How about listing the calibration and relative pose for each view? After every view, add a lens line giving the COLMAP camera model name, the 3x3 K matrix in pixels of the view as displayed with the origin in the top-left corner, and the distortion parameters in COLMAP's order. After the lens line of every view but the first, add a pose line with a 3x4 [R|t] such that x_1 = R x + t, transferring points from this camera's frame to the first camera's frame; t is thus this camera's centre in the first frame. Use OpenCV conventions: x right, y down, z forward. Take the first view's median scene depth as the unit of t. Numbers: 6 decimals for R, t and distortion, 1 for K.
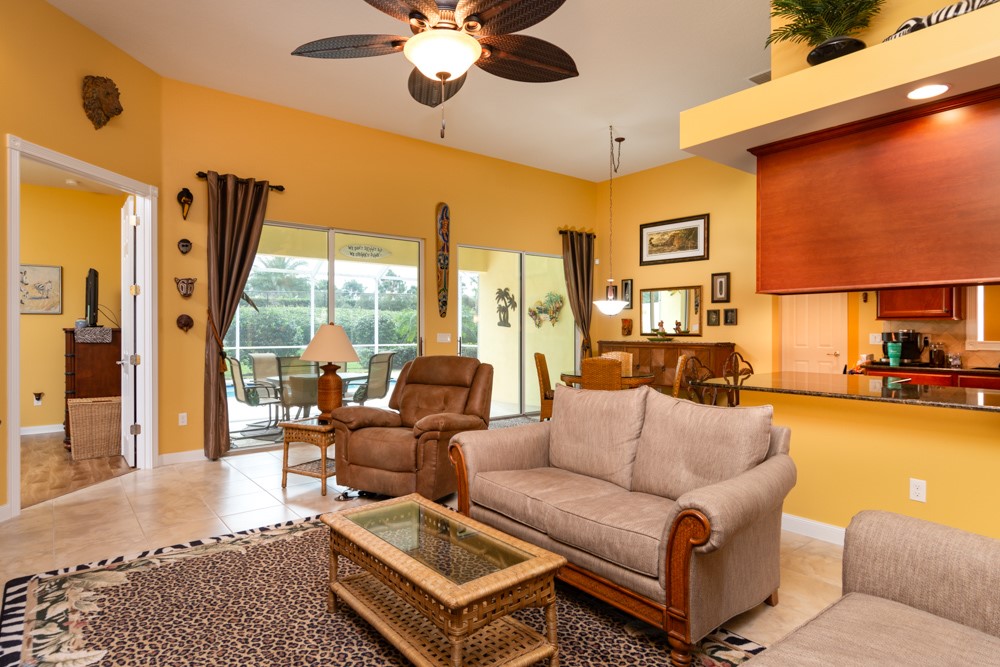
lens RADIAL K [[542.4, 0, 485.2], [0, 542.4, 331.7], [0, 0, 1]] dist [0.001772, 0.000116]
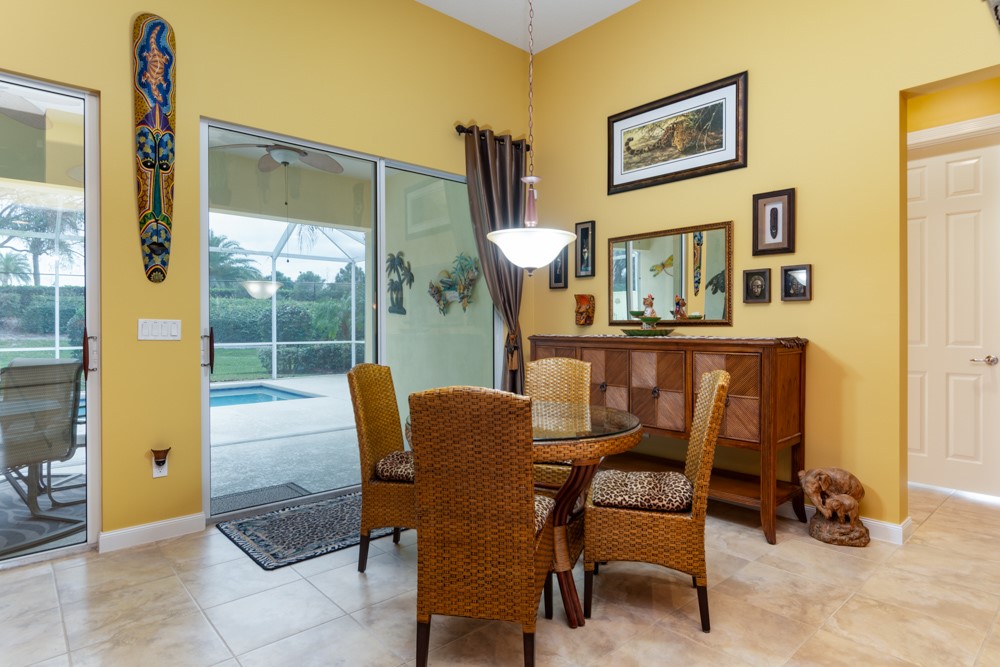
lens RADIAL K [[550.8, 0, 497.8], [0, 550.8, 330.0], [0, 0, 1]] dist [0.000282, -0.000339]
pose [[0.997483, -0.001926, 0.070881, 0.142372], [0.001678, 0.999992, 0.003558, 0.009663], [-0.070887, -0.003430, 0.997478, 0.480319]]
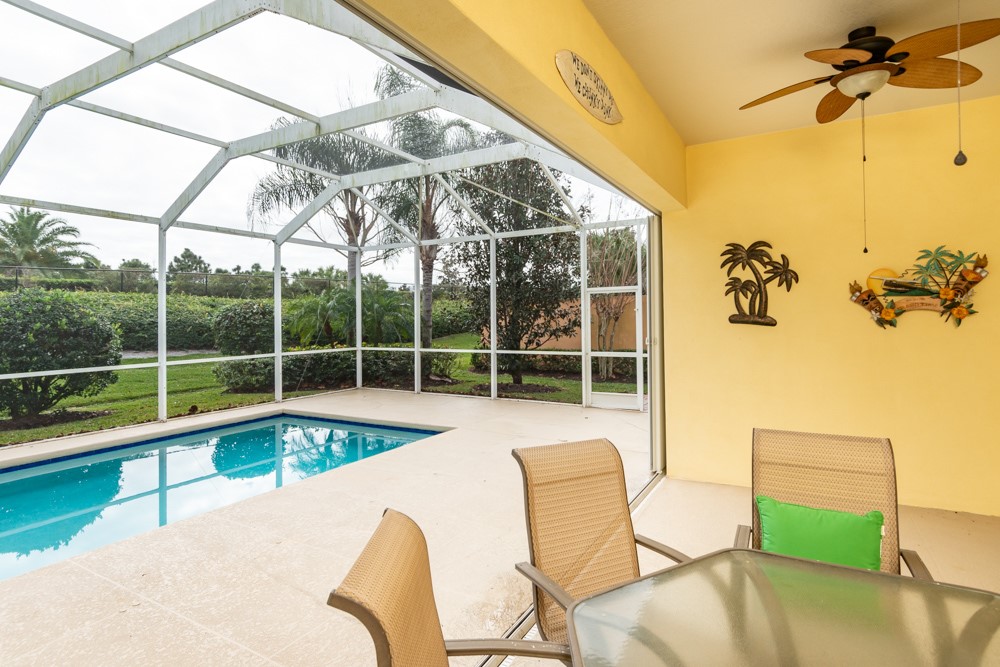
lens RADIAL K [[550.7, 0, 497.4], [0, 550.7, 298.3], [0, 0, 1]] dist [0.001162, -0.000001]
pose [[0.935025, 0.000658, 0.354582, -0.447234], [0.013702, 0.999184, -0.037988, -0.023611], [-0.354317, 0.040378, 0.934253, 0.863989]]
